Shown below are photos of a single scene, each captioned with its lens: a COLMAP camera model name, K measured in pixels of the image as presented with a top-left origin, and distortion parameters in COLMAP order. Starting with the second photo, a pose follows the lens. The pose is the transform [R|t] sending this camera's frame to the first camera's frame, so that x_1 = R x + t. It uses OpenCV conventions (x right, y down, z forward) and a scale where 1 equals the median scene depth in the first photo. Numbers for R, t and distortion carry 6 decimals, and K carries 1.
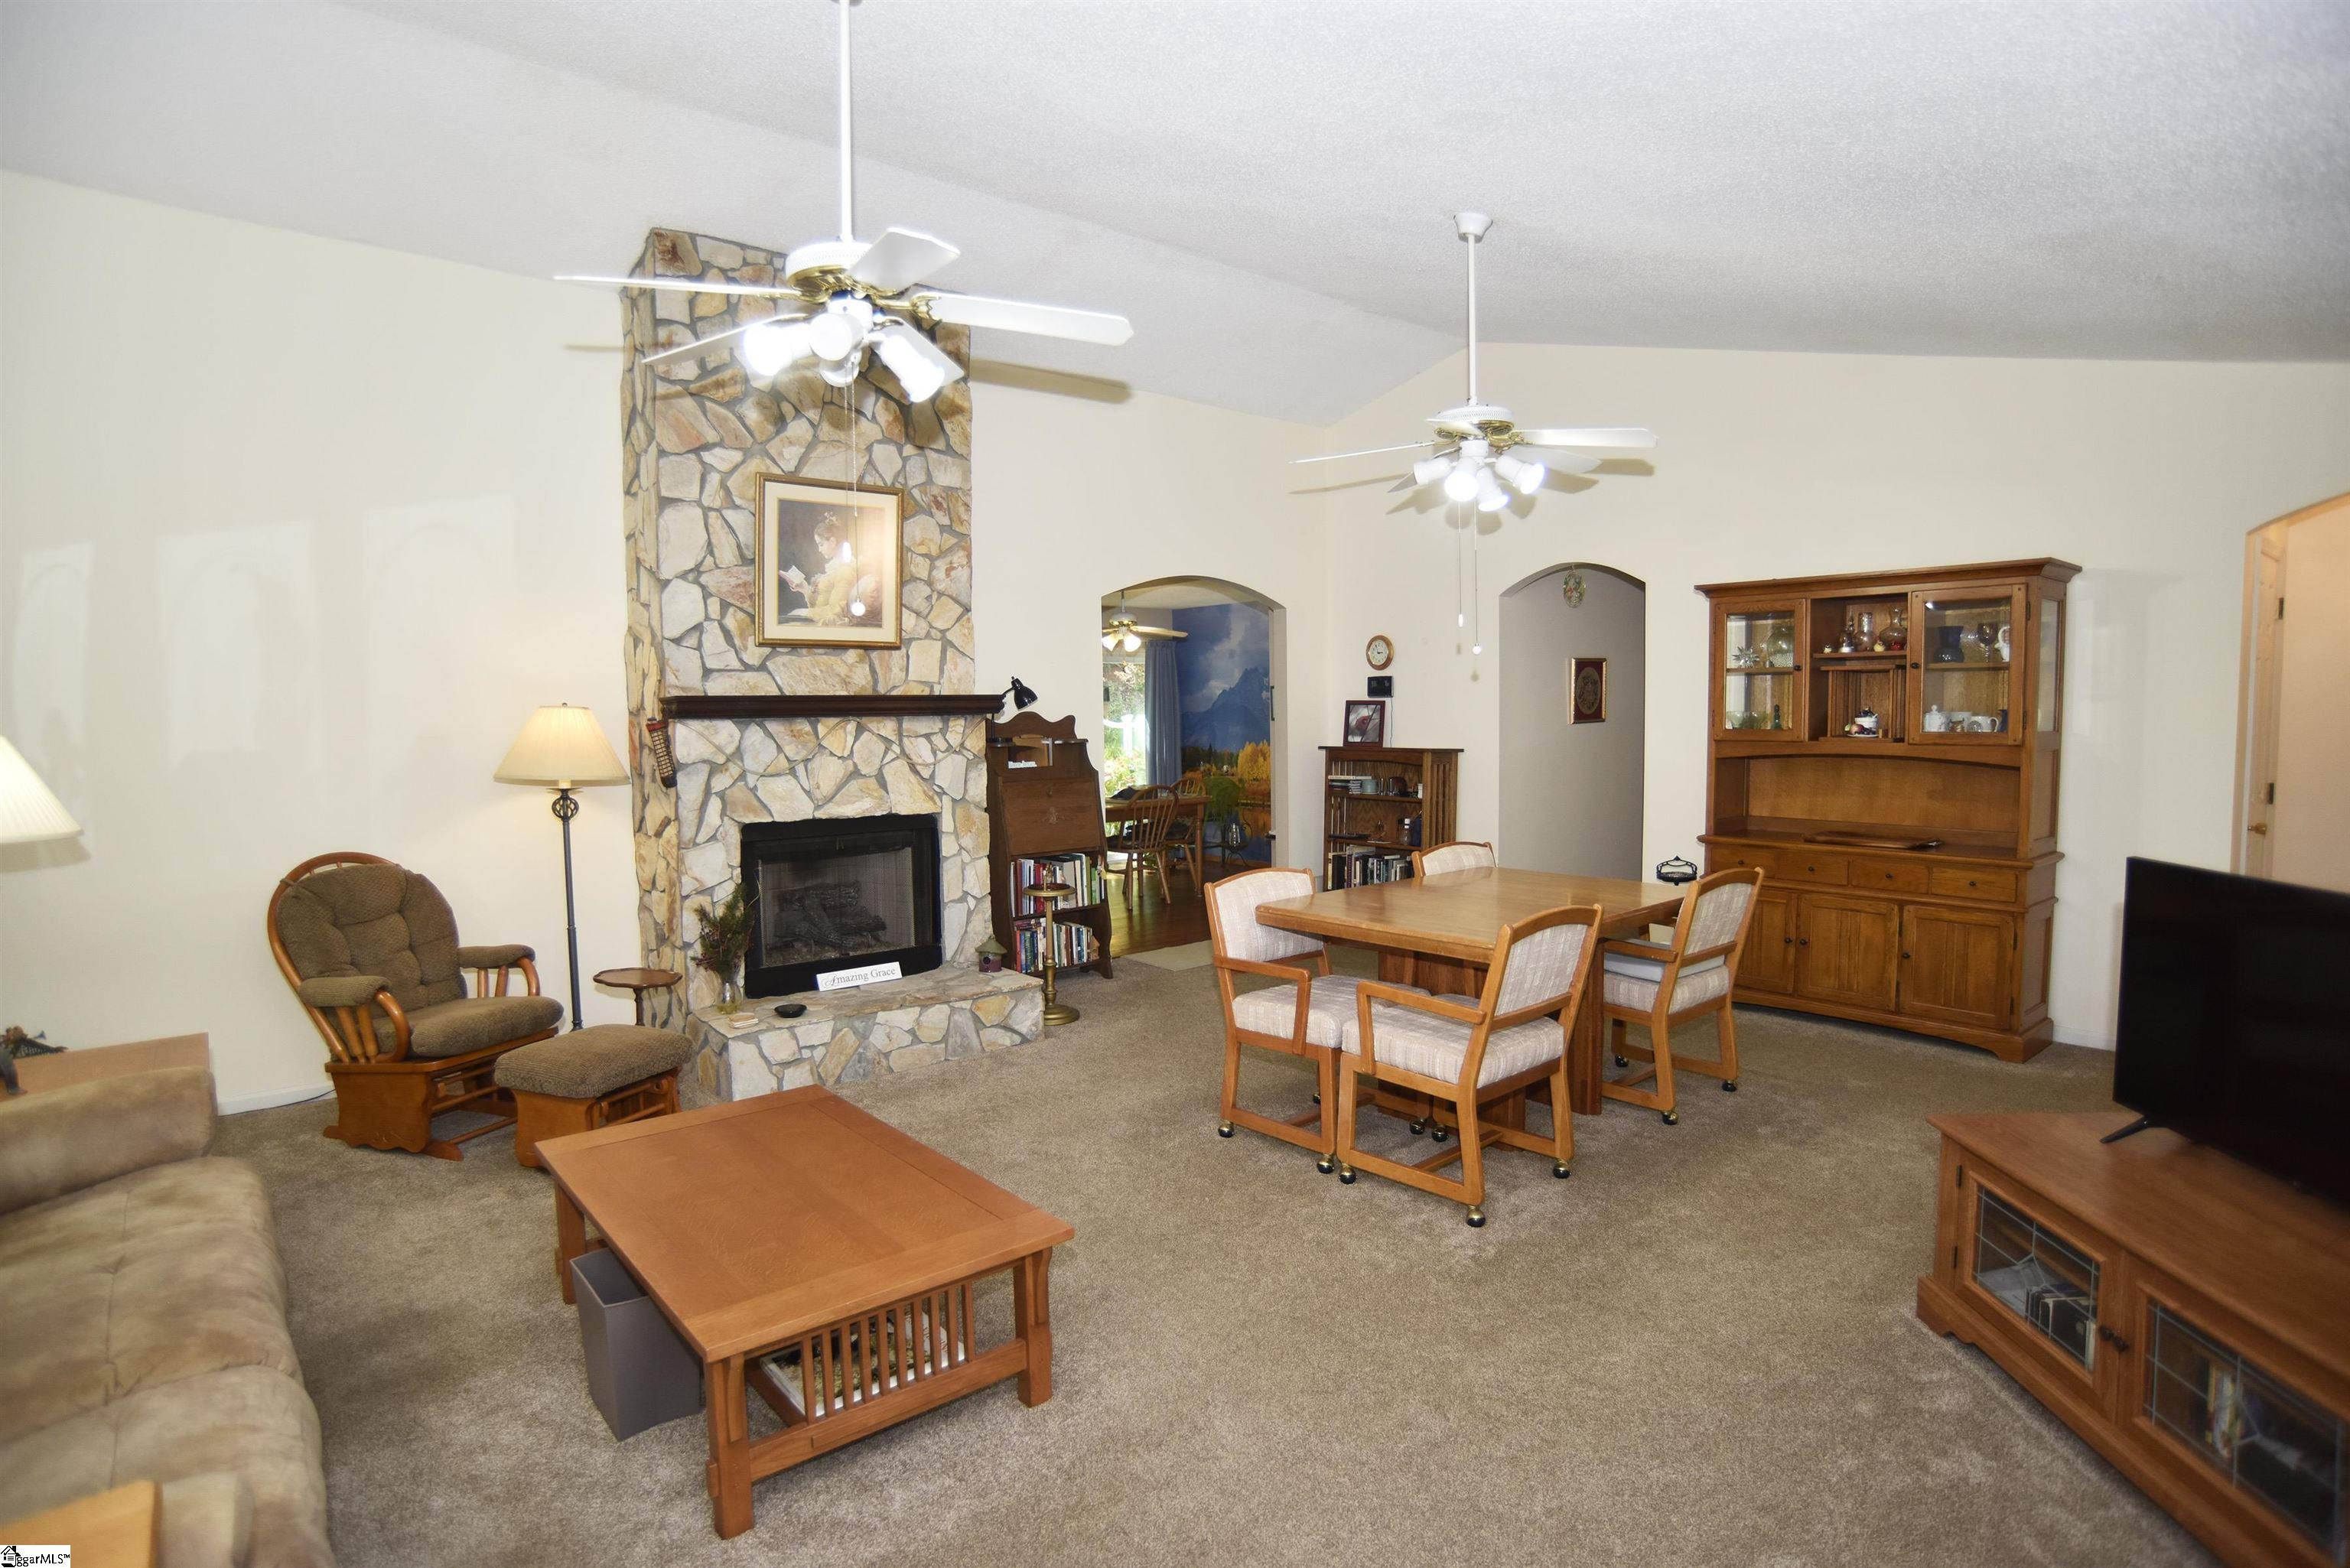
lens RADIAL K [[1212.6, 0, 1175.0], [0, 1212.6, 784.0], [0, 0, 1]] dist [-0.088178, 0.040278]
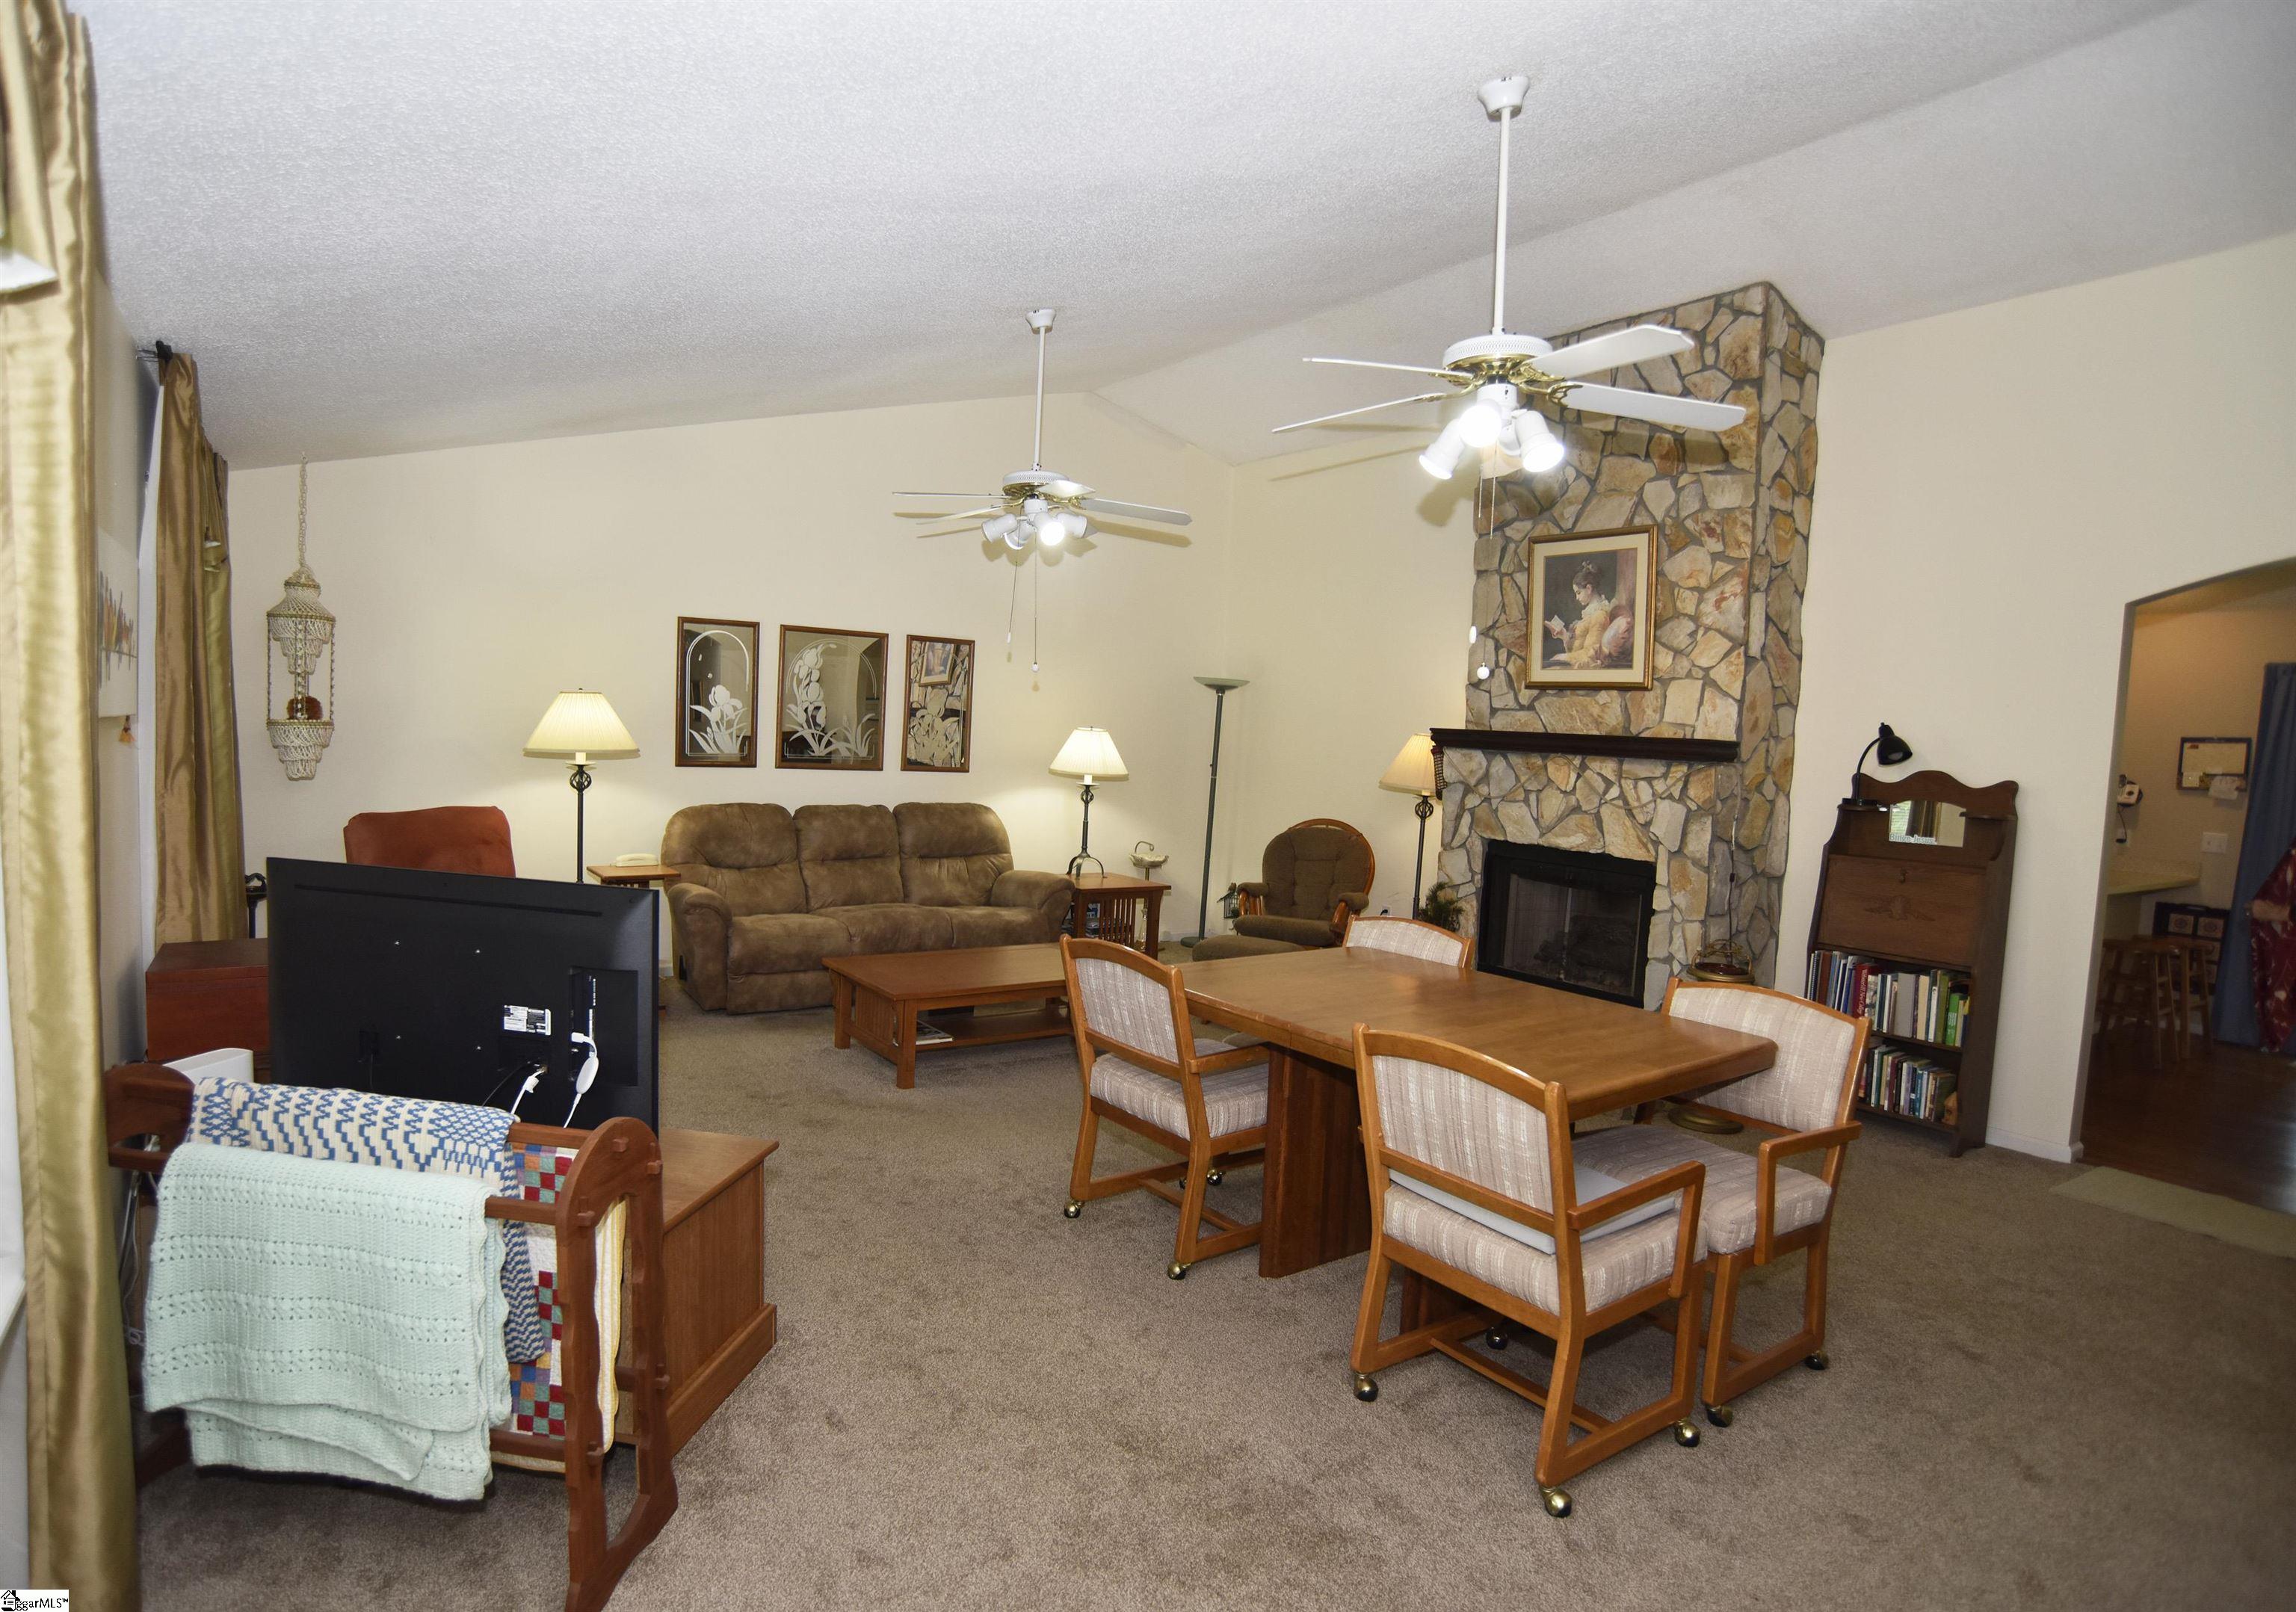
lens RADIAL K [[1265.5, 0, 1111.3], [0, 1265.5, 807.0], [0, 0, 1]] dist [-0.056060, -0.000050]
pose [[-0.099990, 0.071117, -0.992444, 0.842452], [-0.107198, 0.990867, 0.081805, -0.055379], [0.989197, 0.114568, -0.091453, 0.690039]]
